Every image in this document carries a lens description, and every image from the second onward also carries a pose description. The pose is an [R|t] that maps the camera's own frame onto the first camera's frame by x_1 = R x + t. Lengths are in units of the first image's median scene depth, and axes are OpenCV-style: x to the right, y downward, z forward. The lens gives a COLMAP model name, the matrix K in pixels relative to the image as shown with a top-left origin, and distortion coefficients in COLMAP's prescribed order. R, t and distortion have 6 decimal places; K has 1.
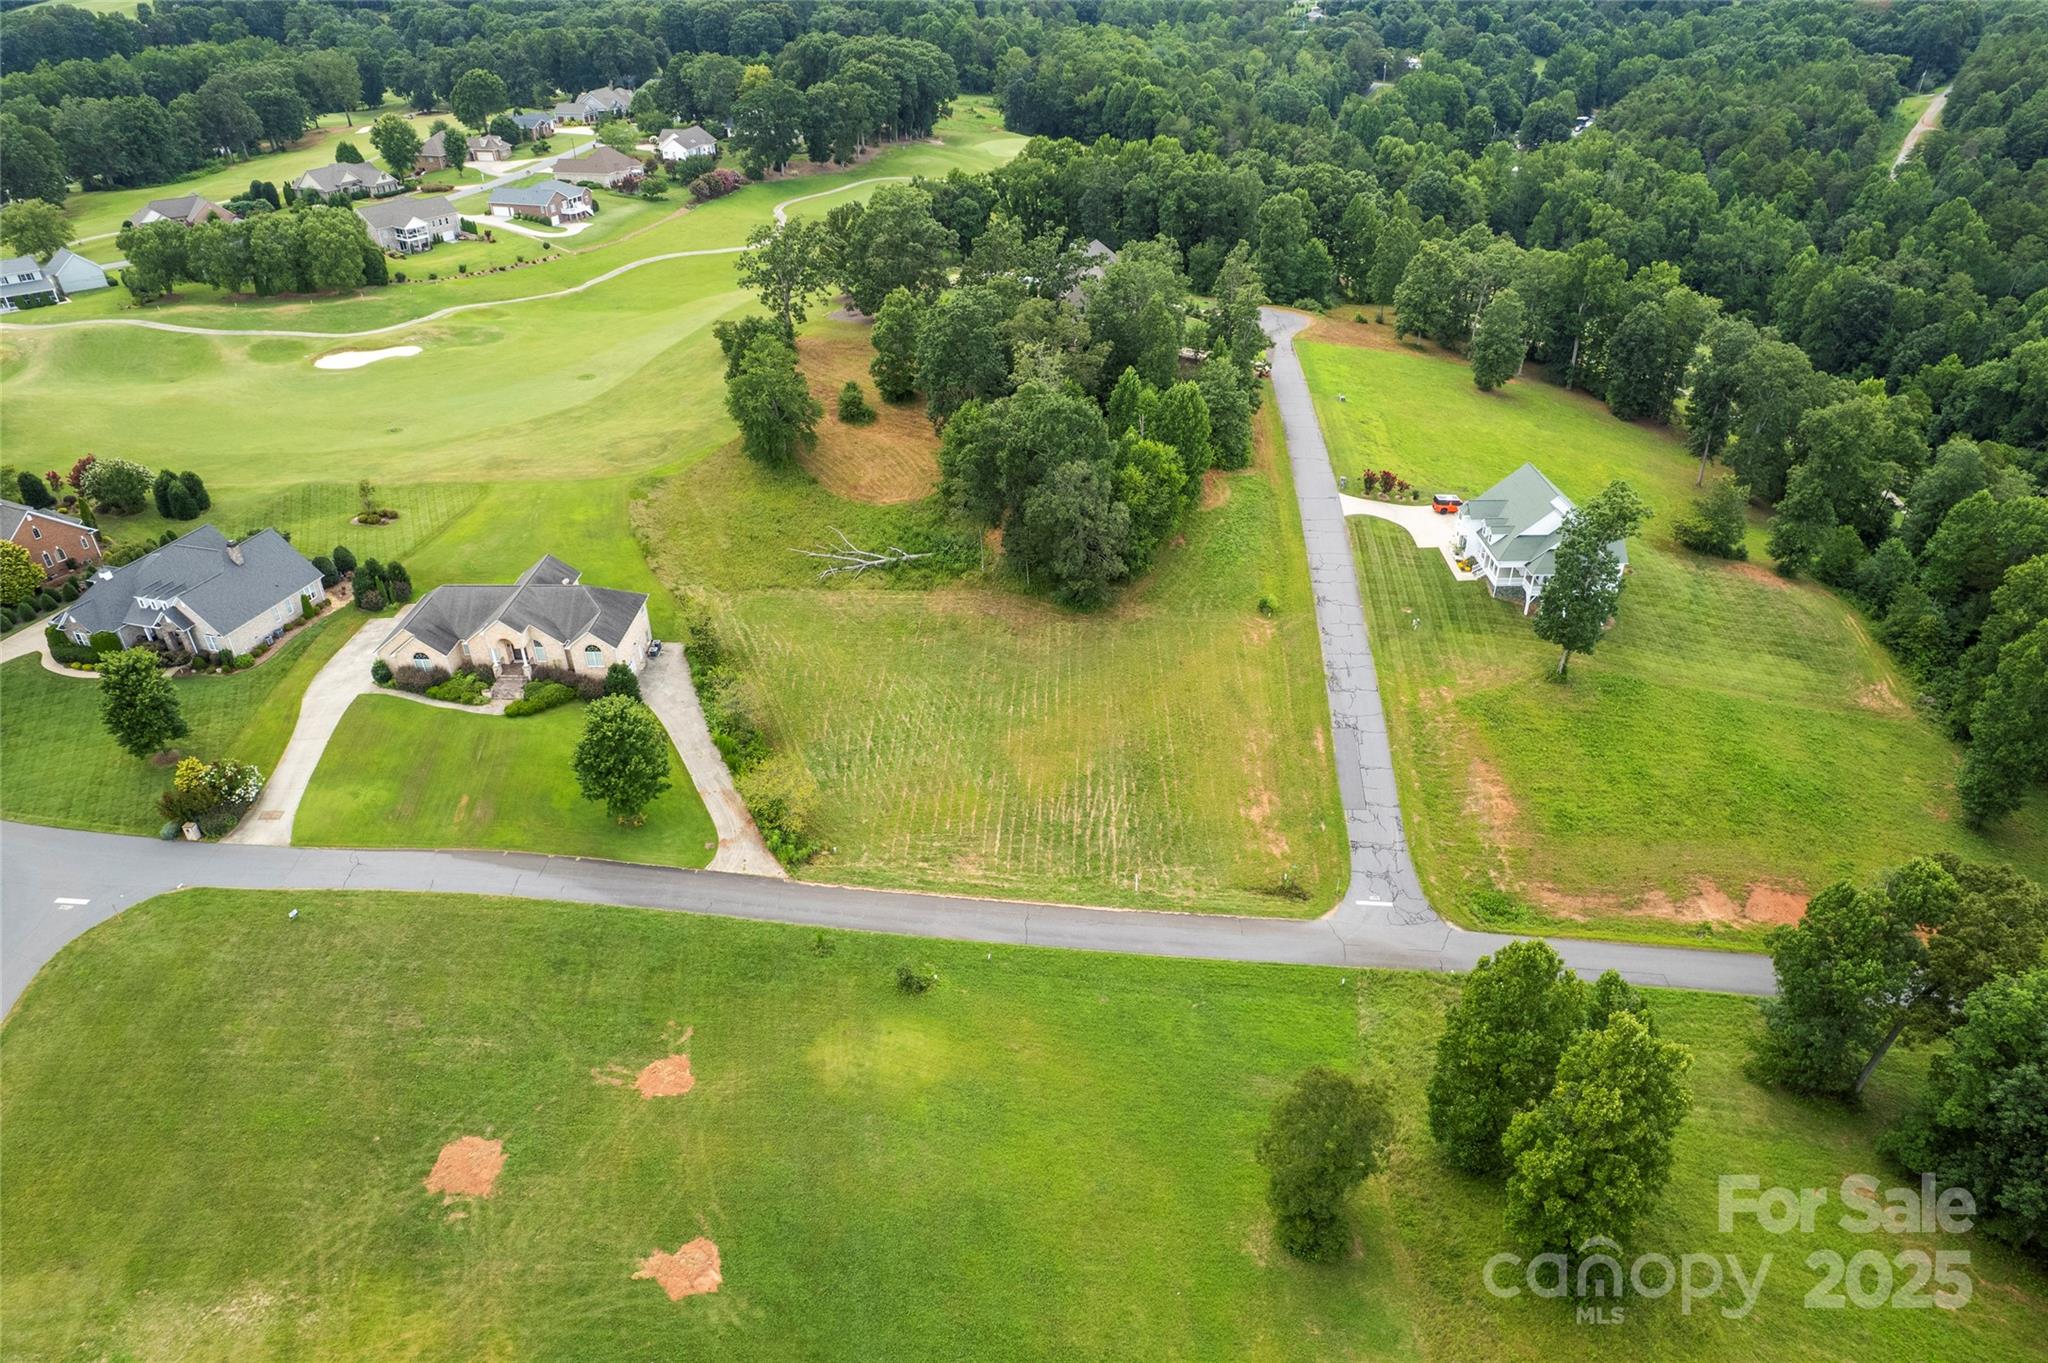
lens RADIAL K [[1314.5, 0, 1040.8], [0, 1314.5, 679.8], [0, 0, 1]] dist [-0.087922, 0.084143]
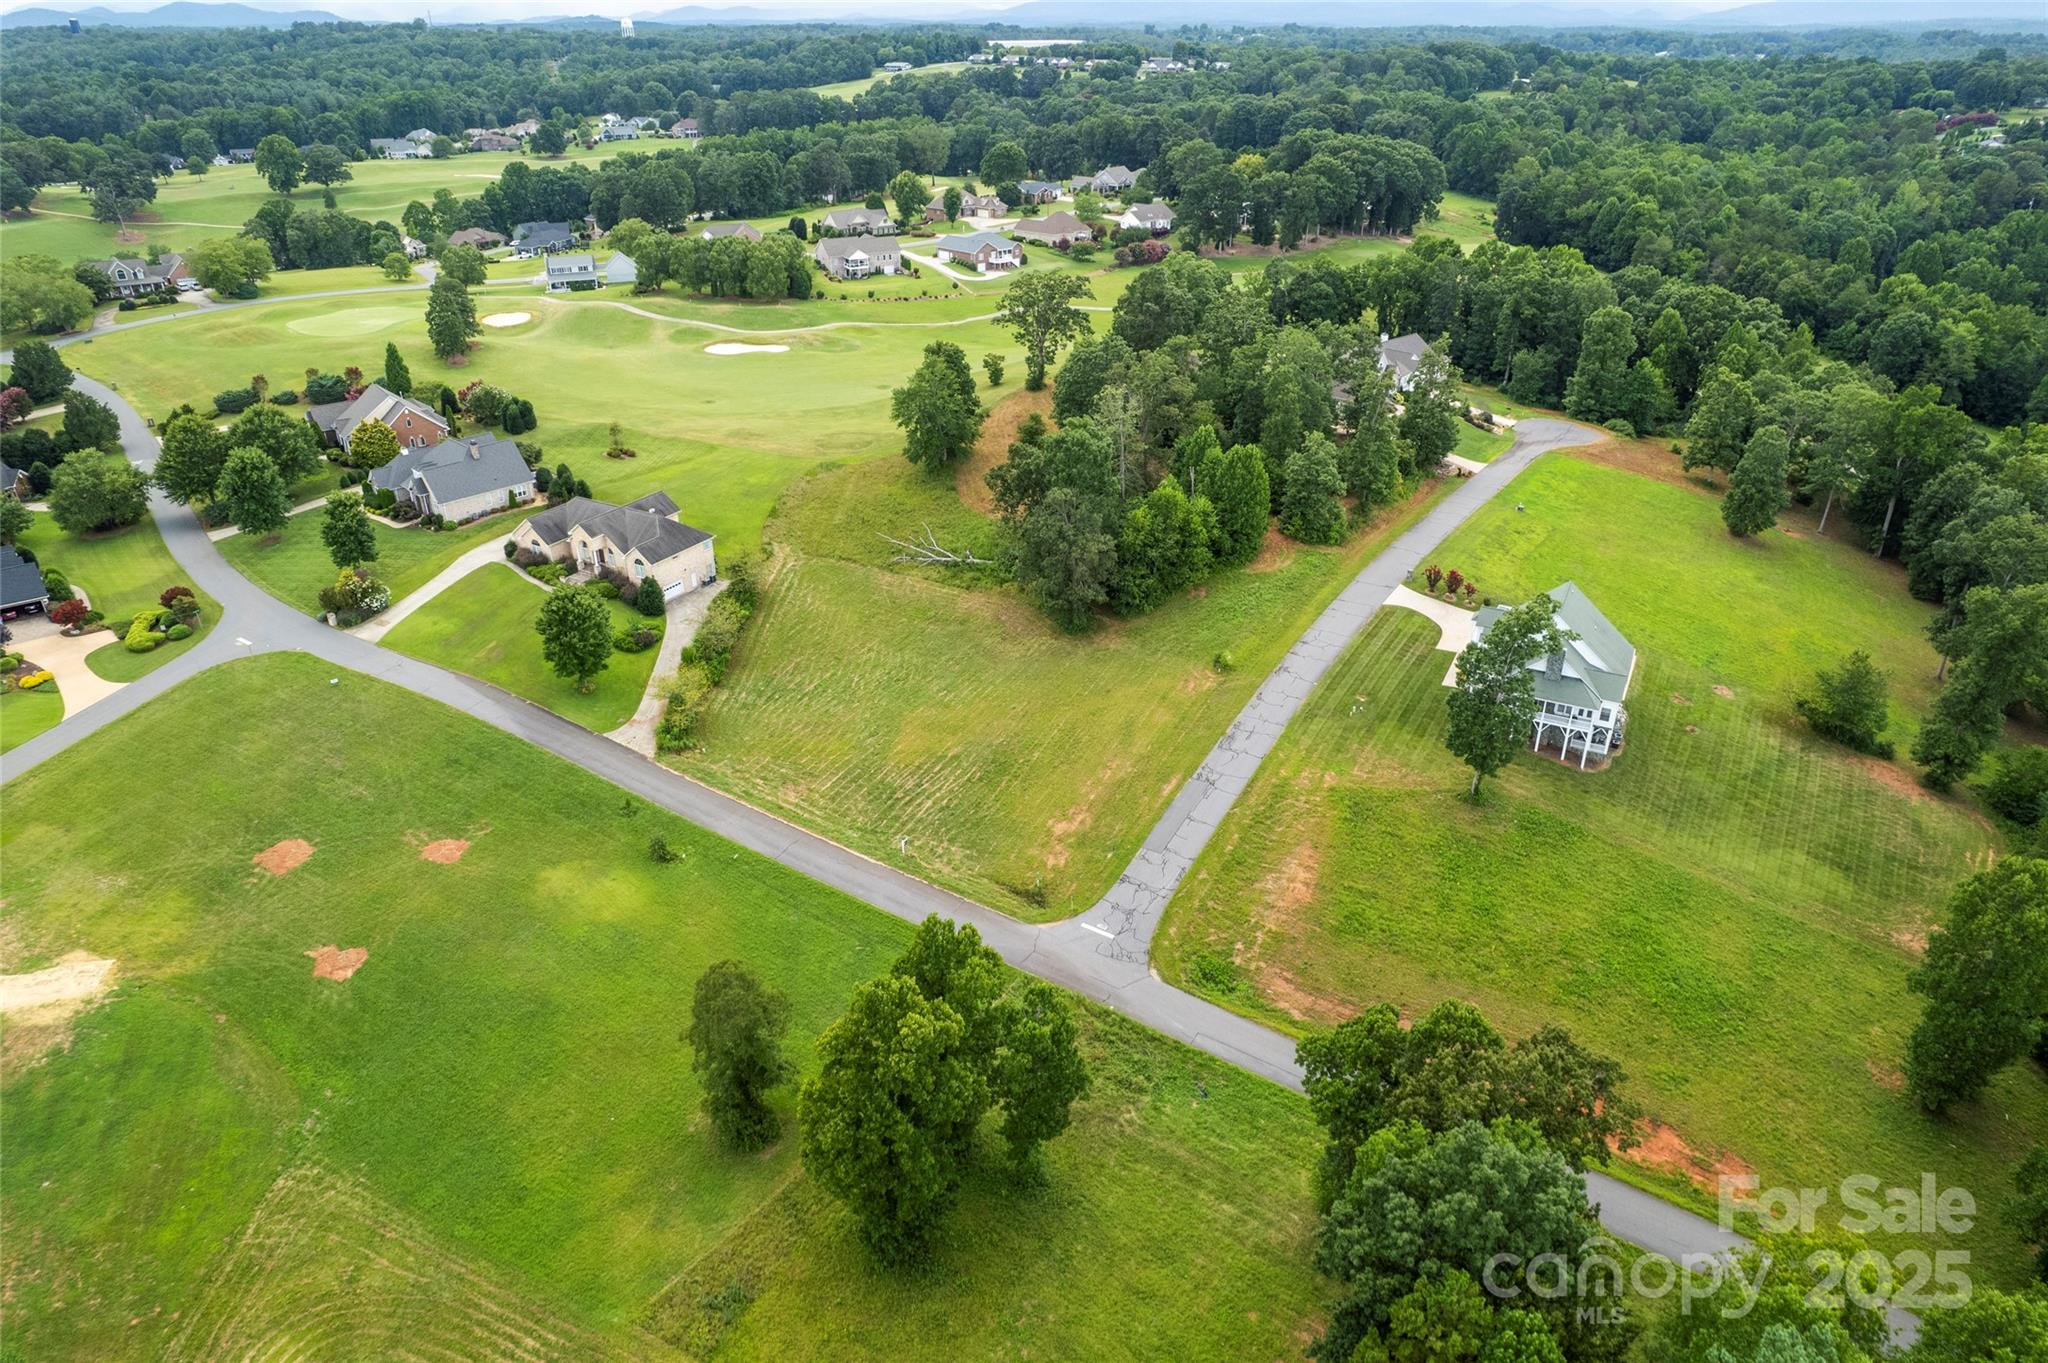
lens RADIAL K [[1314.5, 0, 1040.8], [0, 1314.5, 679.8], [0, 0, 1]] dist [-0.087922, 0.084143]
pose [[0.879351, 0.220072, -0.422268, 0.458341], [-0.249380, 0.968294, -0.014678, 0.006456], [0.405650, 0.118212, 0.906352, 0.028289]]
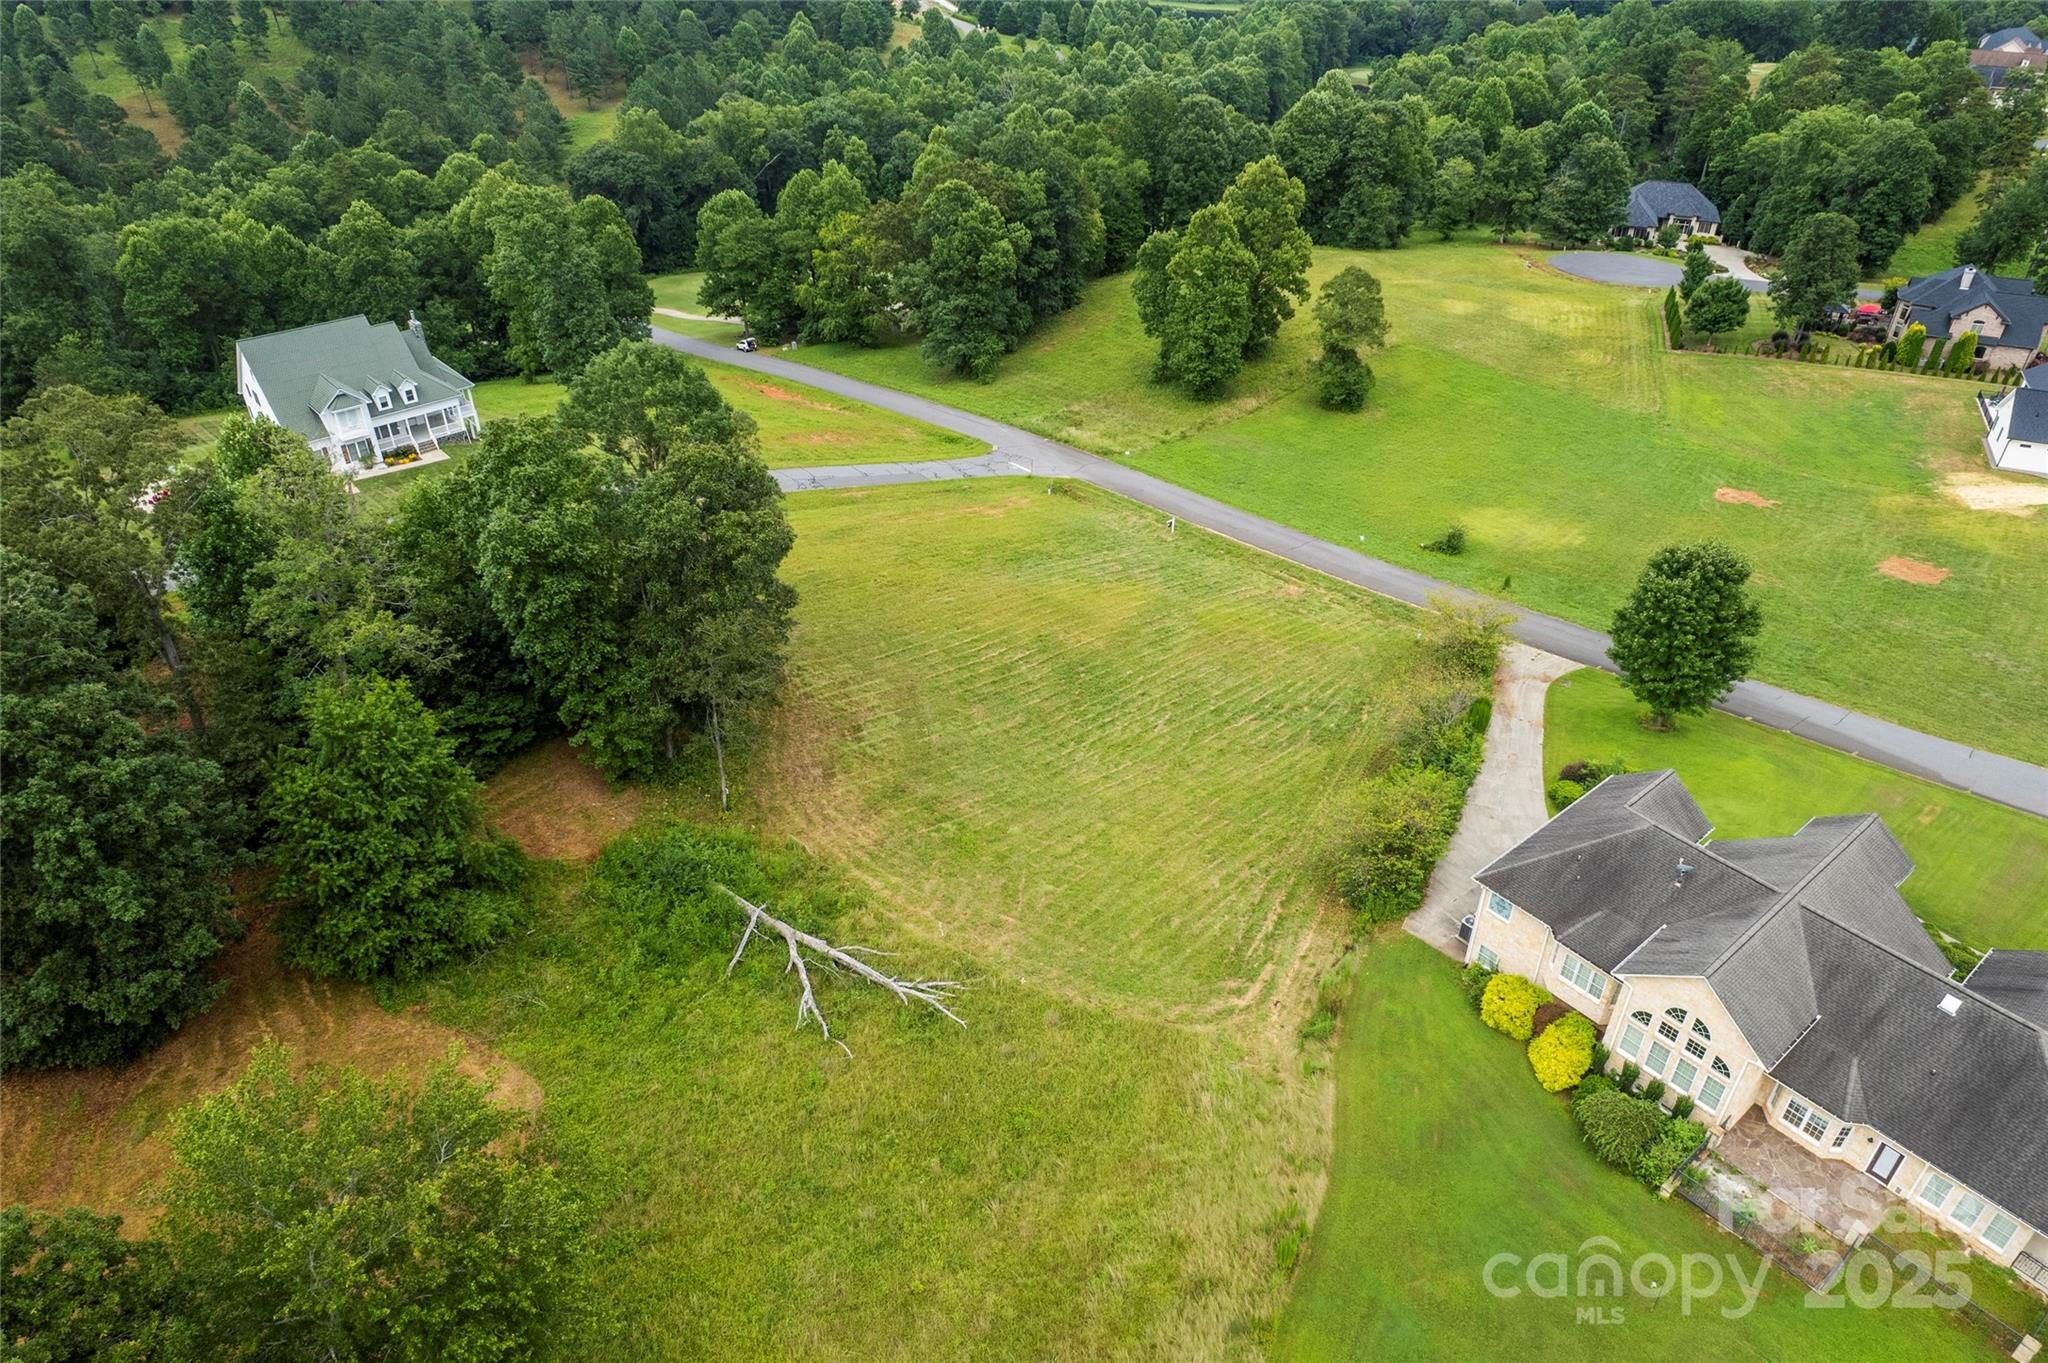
lens RADIAL K [[1314.5, 0, 1040.8], [0, 1314.5, 679.8], [0, 0, 1]] dist [-0.087922, 0.084143]
pose [[-0.657301, -0.410239, 0.632187, -0.395186], [0.399170, 0.522010, 0.753770, -0.428163], [-0.639233, 0.747803, -0.179362, 1.003908]]
